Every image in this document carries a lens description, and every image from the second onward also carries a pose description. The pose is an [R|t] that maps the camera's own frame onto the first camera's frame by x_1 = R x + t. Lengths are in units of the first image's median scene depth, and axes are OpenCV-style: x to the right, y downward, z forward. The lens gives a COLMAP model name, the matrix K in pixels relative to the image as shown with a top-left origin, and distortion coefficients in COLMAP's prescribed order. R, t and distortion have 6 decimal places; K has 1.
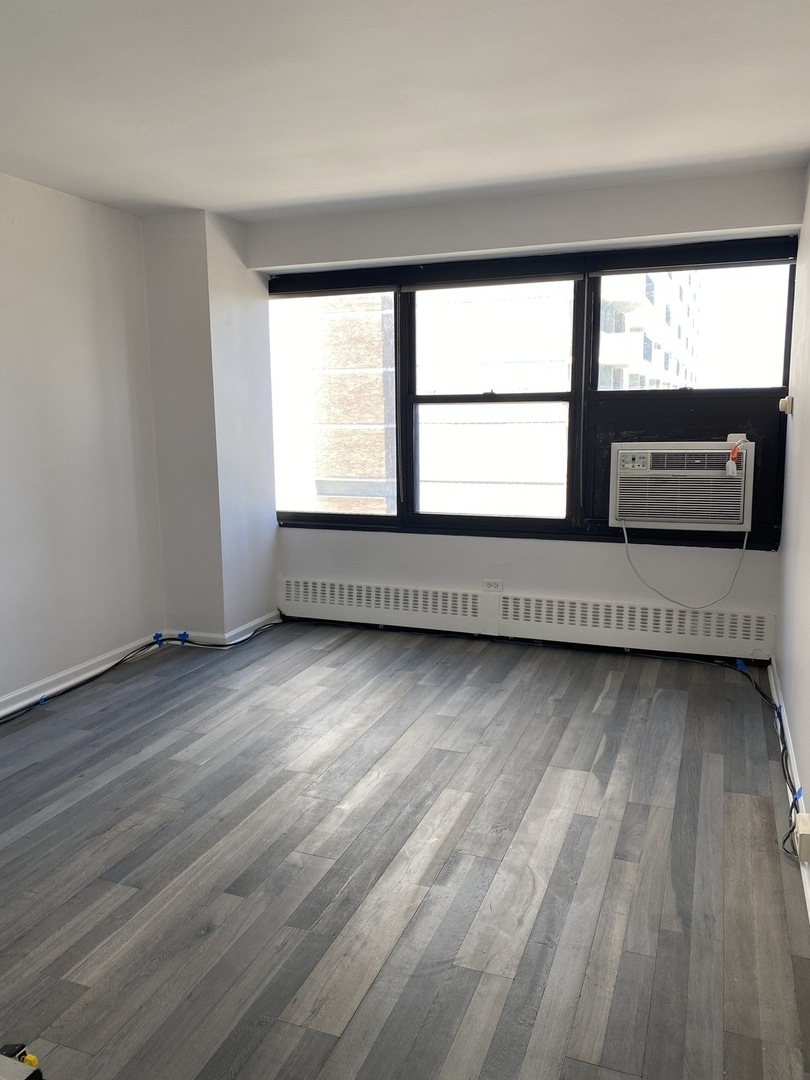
lens RADIAL K [[822.6, 0, 383.8], [0, 822.6, 514.5], [0, 0, 1]] dist [0.024013, -0.015795]
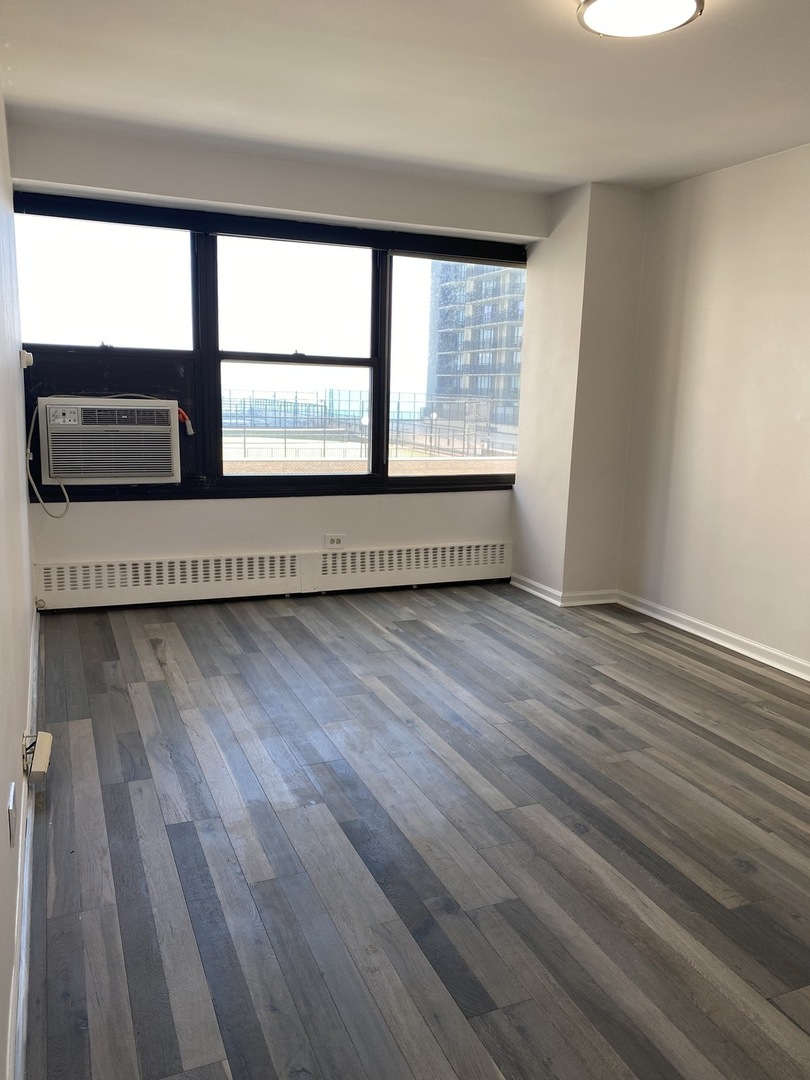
lens RADIAL K [[822.6, 0, 390.3], [0, 822.6, 512.6], [0, 0, 1]] dist [0.024013, -0.015795]
pose [[0.693502, -0.076903, 0.716339, -0.291888], [0.038223, 0.996814, 0.070009, -0.011426], [-0.719440, -0.021171, 0.694232, 0.119643]]
